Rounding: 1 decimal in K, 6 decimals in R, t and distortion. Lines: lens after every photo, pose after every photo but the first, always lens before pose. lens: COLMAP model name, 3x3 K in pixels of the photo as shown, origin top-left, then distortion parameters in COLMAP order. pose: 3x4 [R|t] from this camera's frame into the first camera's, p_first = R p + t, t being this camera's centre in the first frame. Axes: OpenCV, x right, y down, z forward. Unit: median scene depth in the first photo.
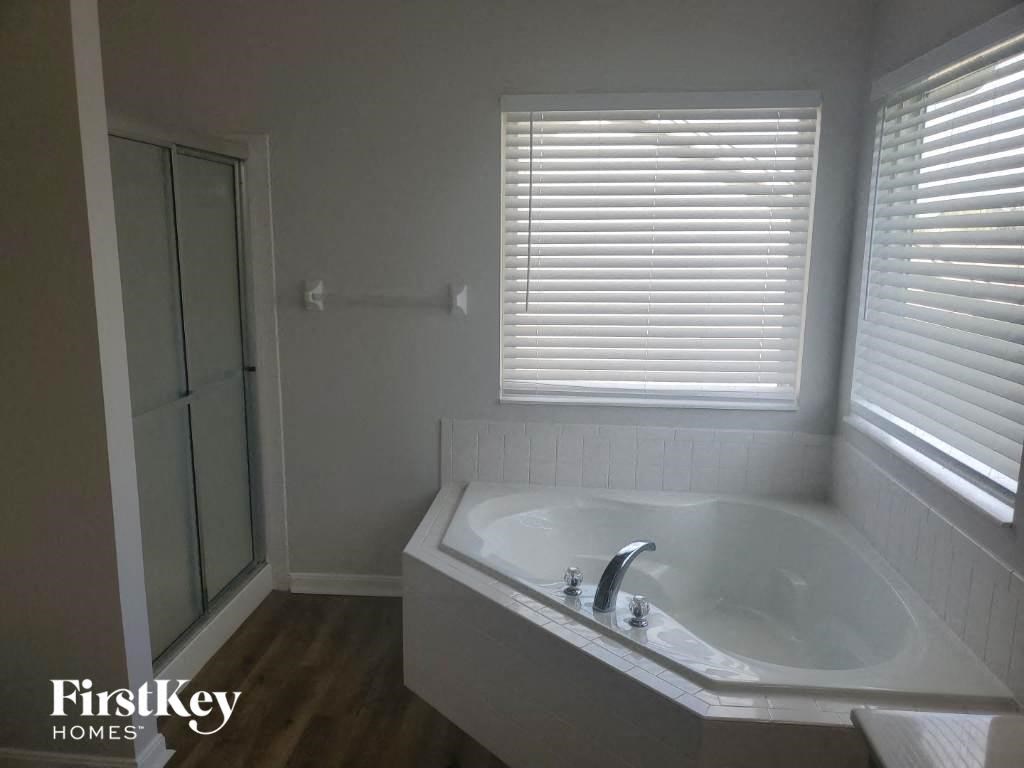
lens RADIAL K [[804.3, 0, 510.5], [0, 804.3, 388.3], [0, 0, 1]] dist [-0.002363, 0.004132]
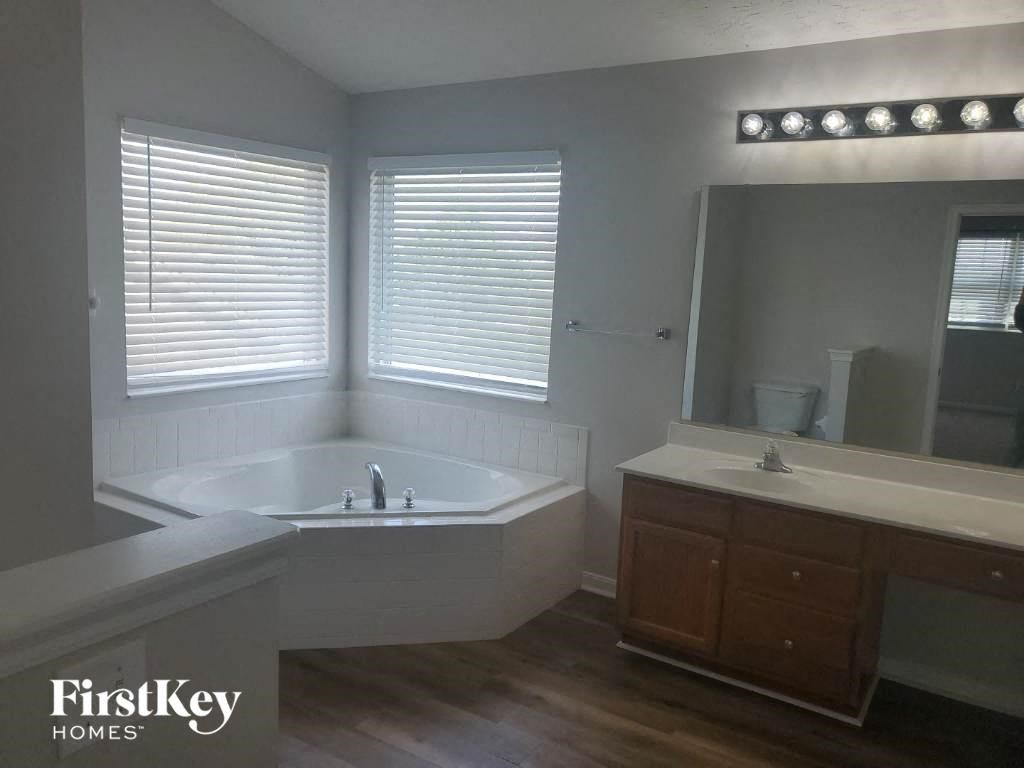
lens RADIAL K [[804.3, 0, 511.7], [0, 804.3, 379.7], [0, 0, 1]] dist [-0.002363, 0.004132]
pose [[0.467168, -0.106213, 0.877766, -0.749348], [0.111914, 0.991877, 0.060458, -0.015805], [-0.877057, 0.069990, 0.475260, 0.042948]]
